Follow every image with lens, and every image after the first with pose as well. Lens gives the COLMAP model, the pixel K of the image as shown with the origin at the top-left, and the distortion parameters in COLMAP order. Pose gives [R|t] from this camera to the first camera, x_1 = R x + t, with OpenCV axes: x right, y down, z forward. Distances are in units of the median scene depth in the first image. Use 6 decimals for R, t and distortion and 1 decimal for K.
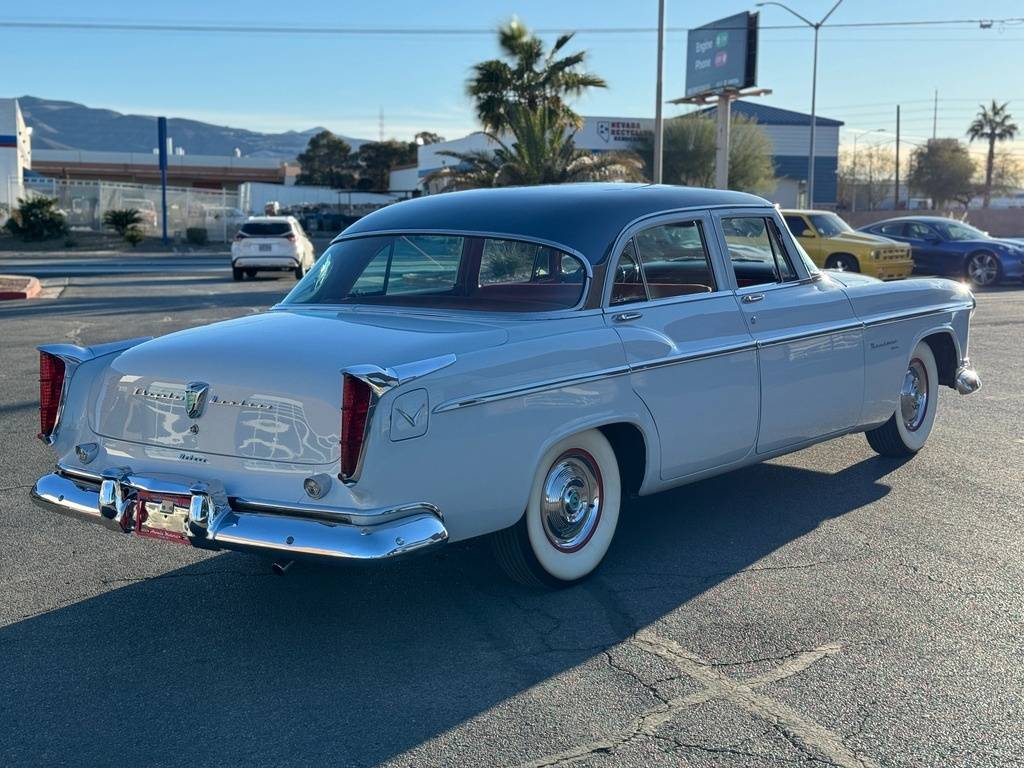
lens RADIAL K [[1426.6, 0, 520.6], [0, 1426.6, 384.9], [0, 0, 1]] dist [0.240174, -0.627524]
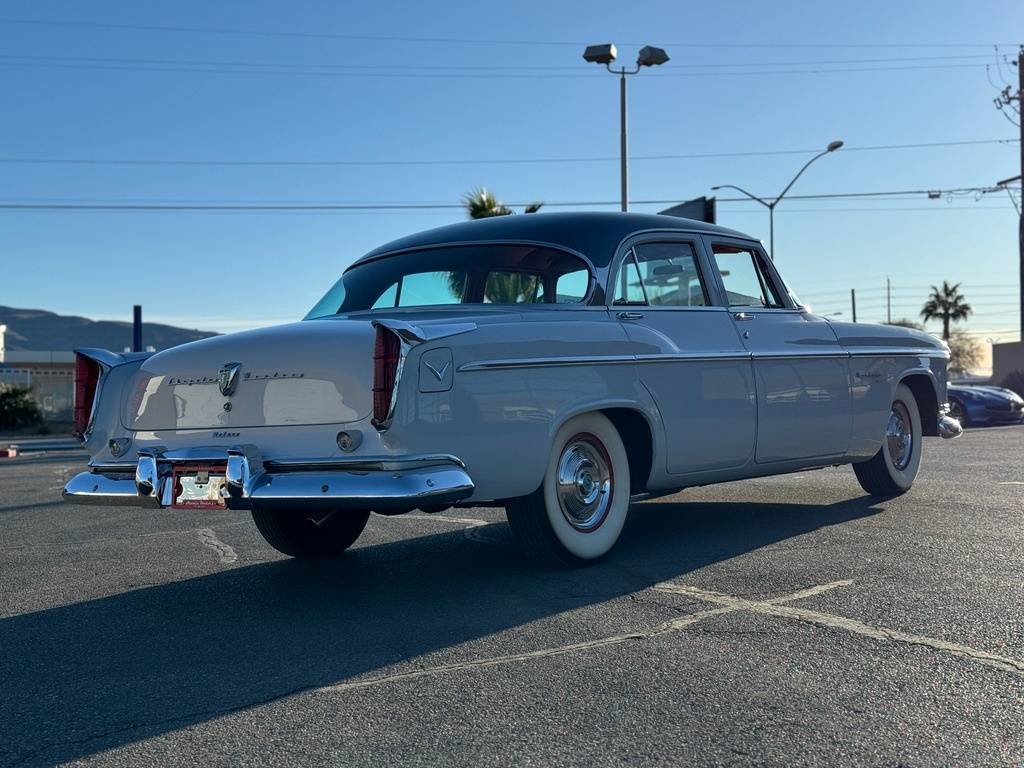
lens RADIAL K [[1431.7, 0, 511.5], [0, 1431.7, 392.3], [0, 0, 1]] dist [0.208785, -0.473222]
pose [[0.999585, -0.021719, 0.018933, -0.025895], [0.024103, 0.990355, -0.136444, 0.113312], [-0.015787, 0.136843, 0.990467, -0.031738]]
